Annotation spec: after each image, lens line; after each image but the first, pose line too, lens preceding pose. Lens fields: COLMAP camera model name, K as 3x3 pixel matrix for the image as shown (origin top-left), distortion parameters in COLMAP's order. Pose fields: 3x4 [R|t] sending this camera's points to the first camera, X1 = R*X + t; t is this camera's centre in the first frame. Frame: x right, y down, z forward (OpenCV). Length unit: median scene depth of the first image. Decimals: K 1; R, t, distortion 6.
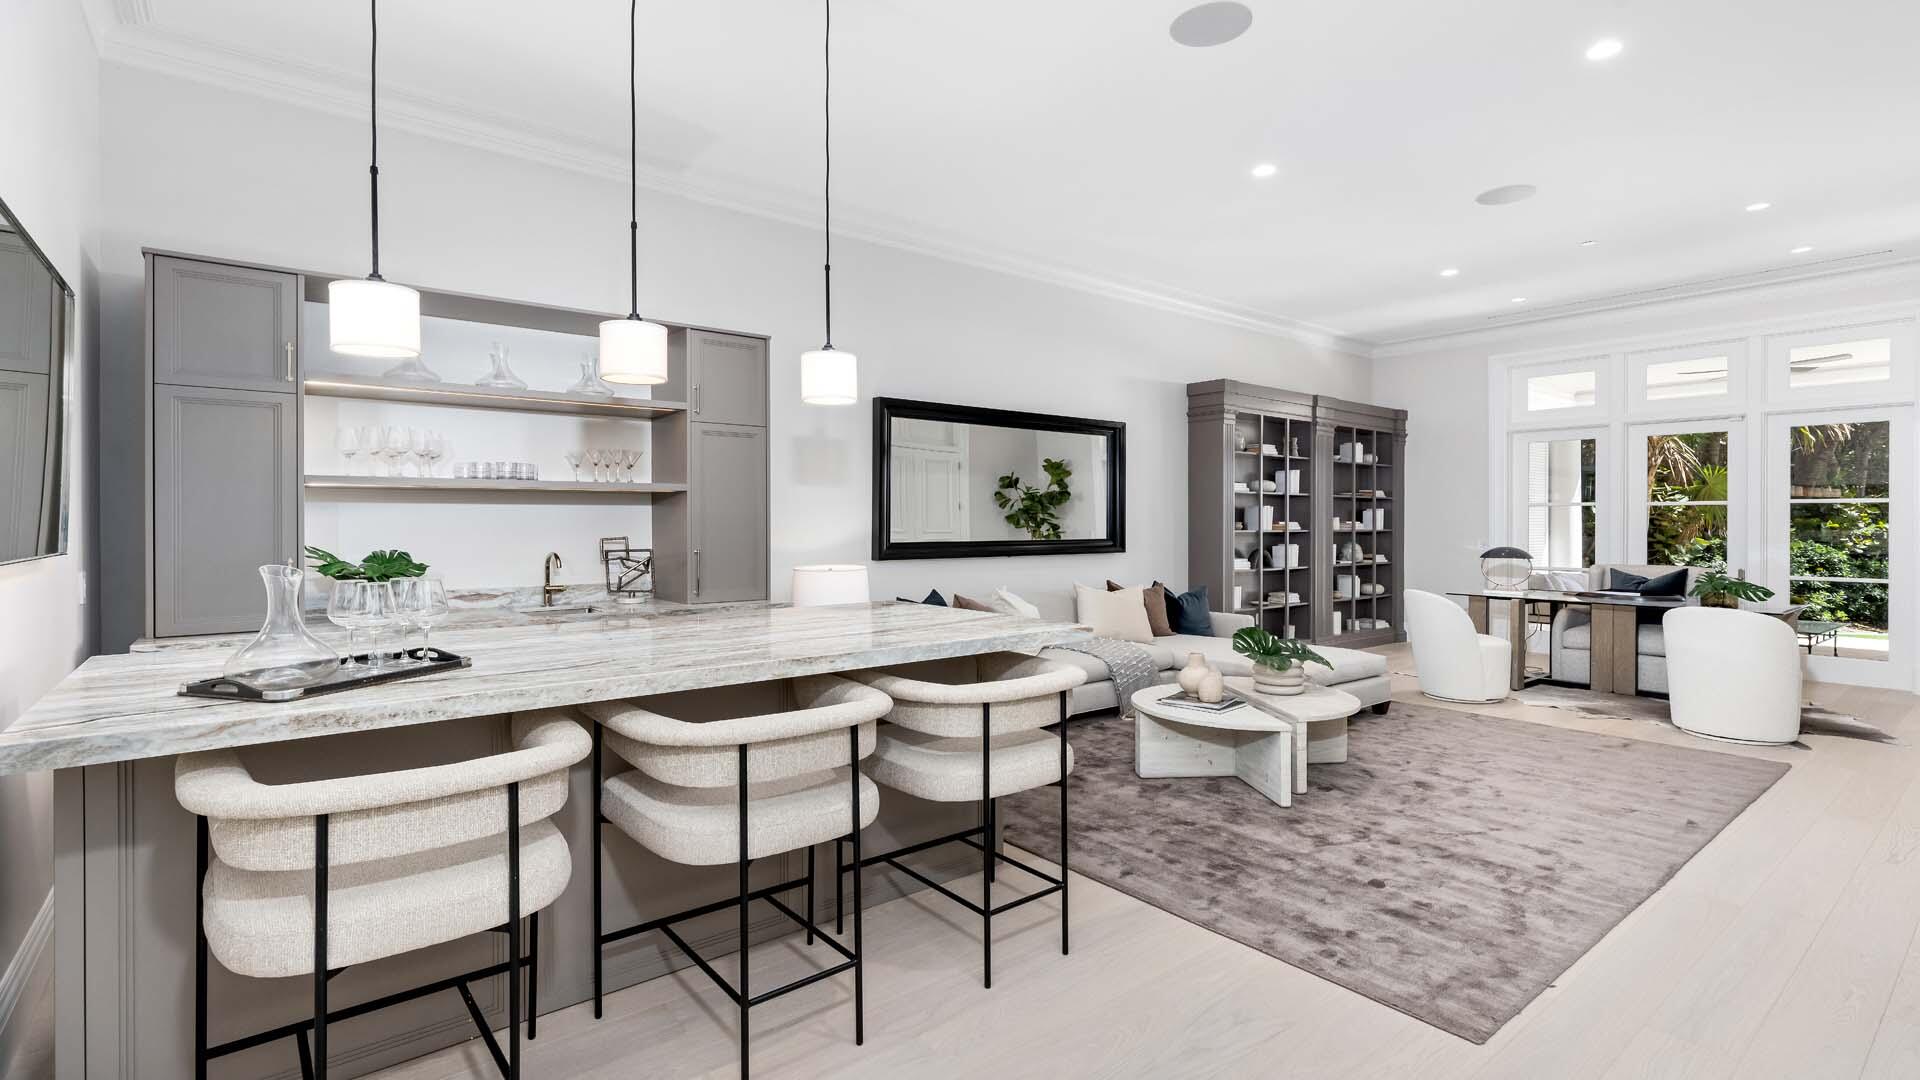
lens RADIAL K [[889.1, 0, 954.9], [0, 889.1, 522.4], [0, 0, 1]] dist [-0.000396, -0.000658]
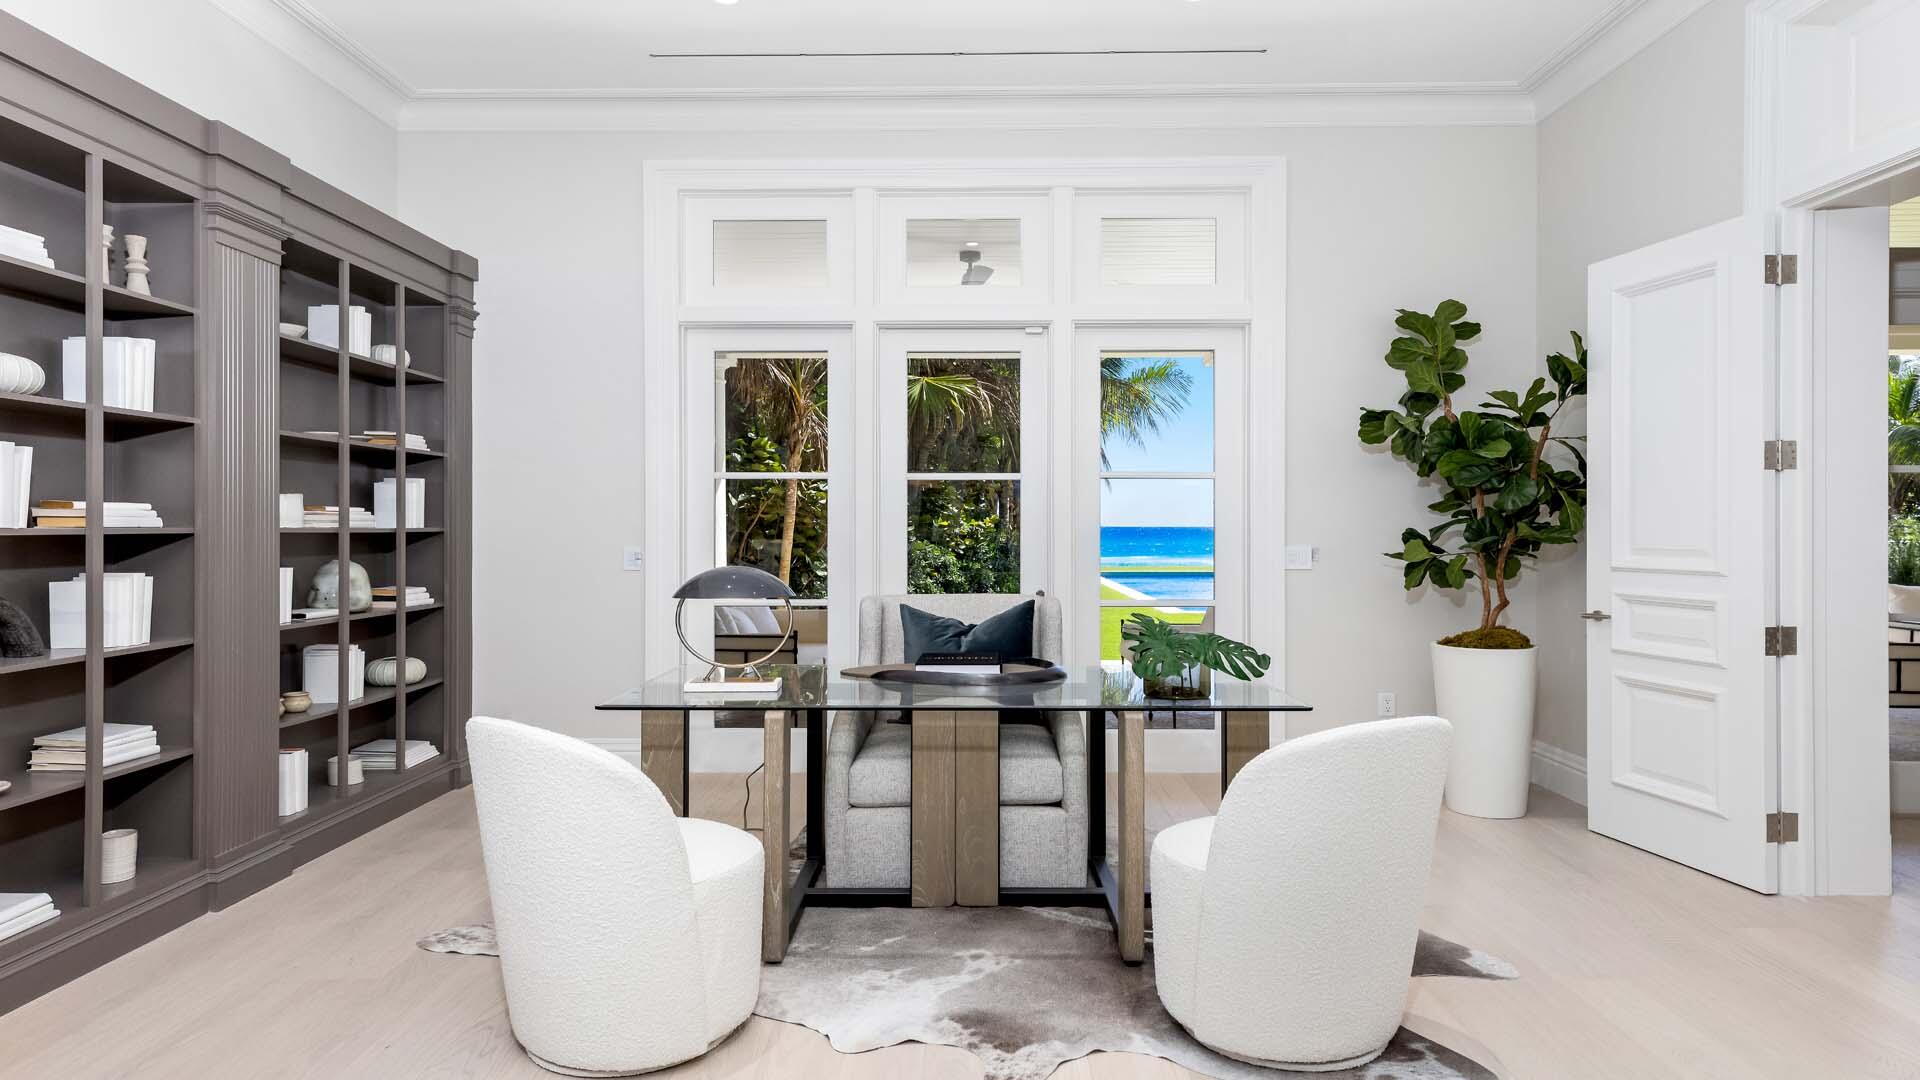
lens RADIAL K [[1132.2, 0, 954.8], [0, 1132.2, 527.6], [0, 0, 1]] dist [0.023199, 0.000872]
pose [[0.643328, -0.003144, 0.765584, 0.261662], [0.001397, 0.999995, 0.002933, 0.008059], [-0.765589, -0.000817, 0.643329, 0.521089]]
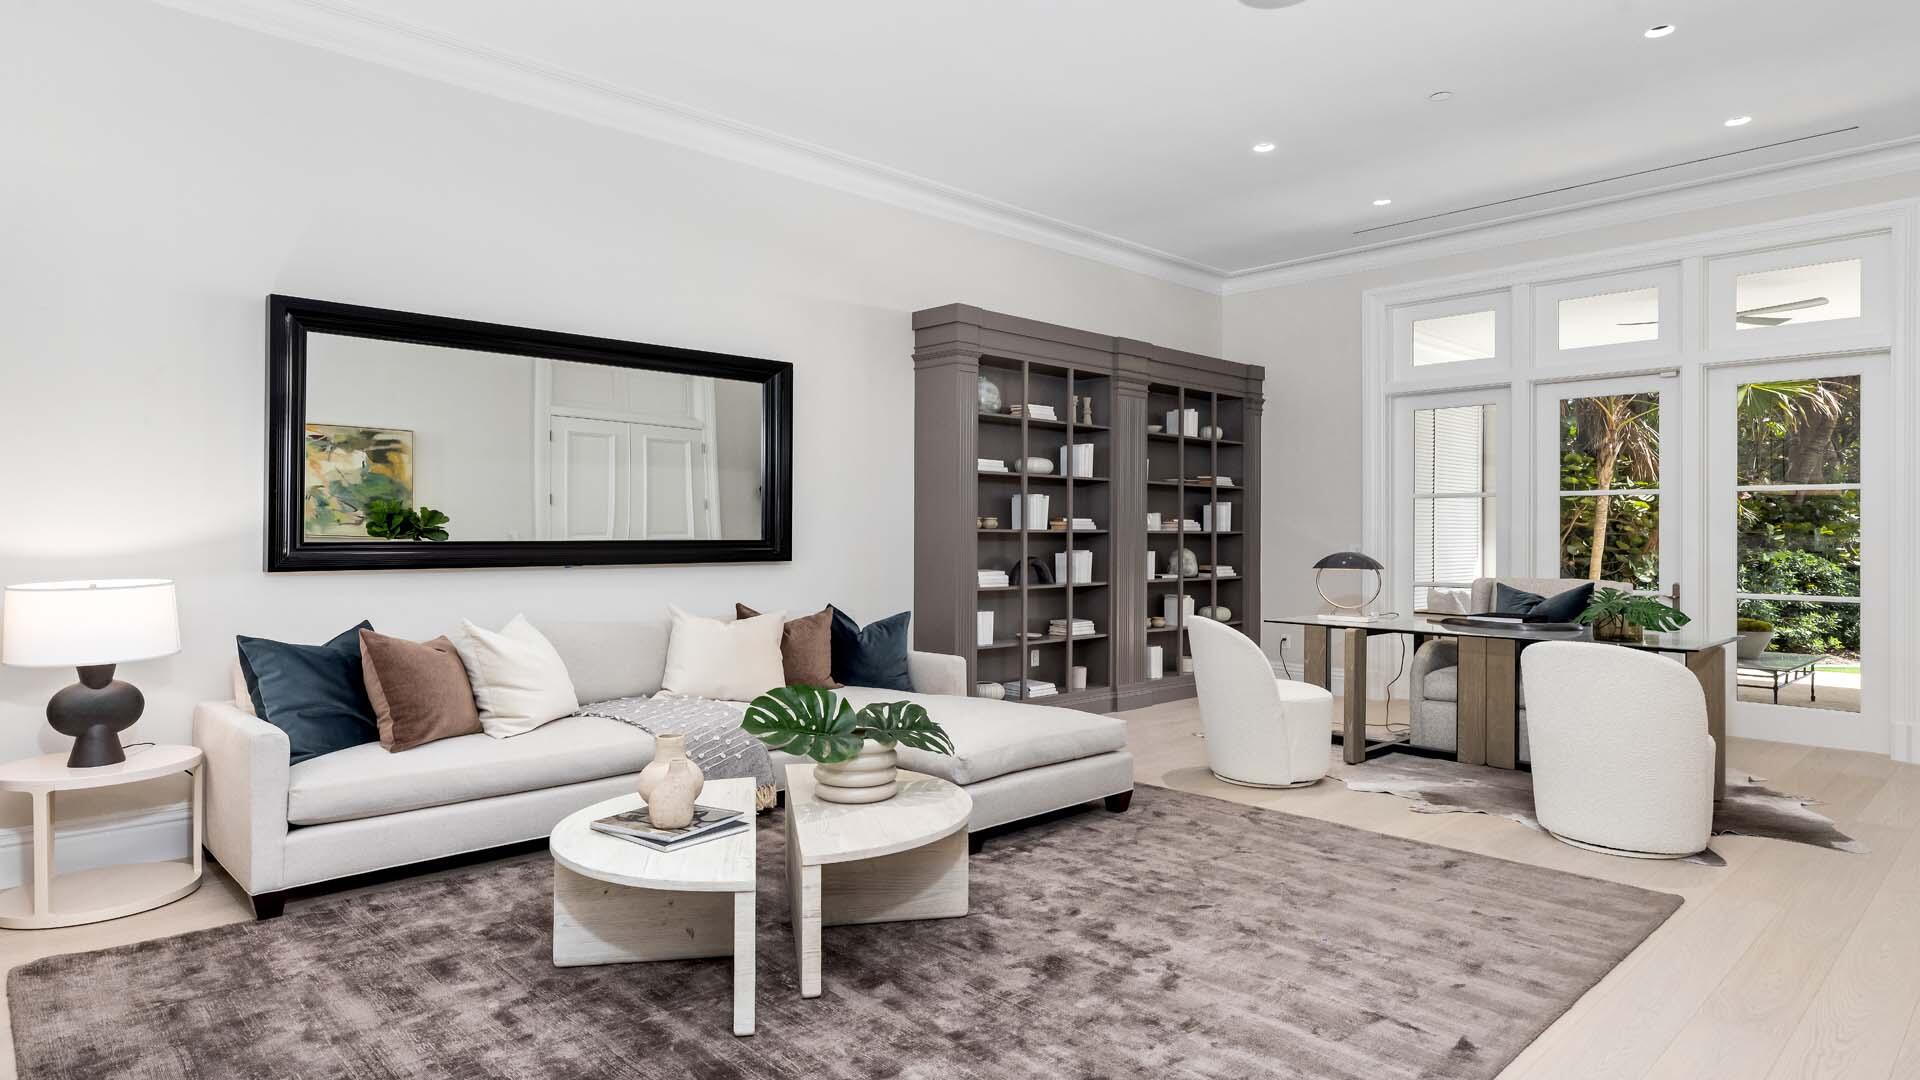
lens RADIAL K [[1083.6, 0, 963.5], [0, 1083.6, 525.9], [0, 0, 1]] dist [0.001475, 0.000566]
pose [[0.995533, 0.002584, 0.094376, 0.210613], [-0.001977, 0.999977, -0.006529, 0.011471], [-0.094391, 0.006313, 0.995515, 0.167689]]
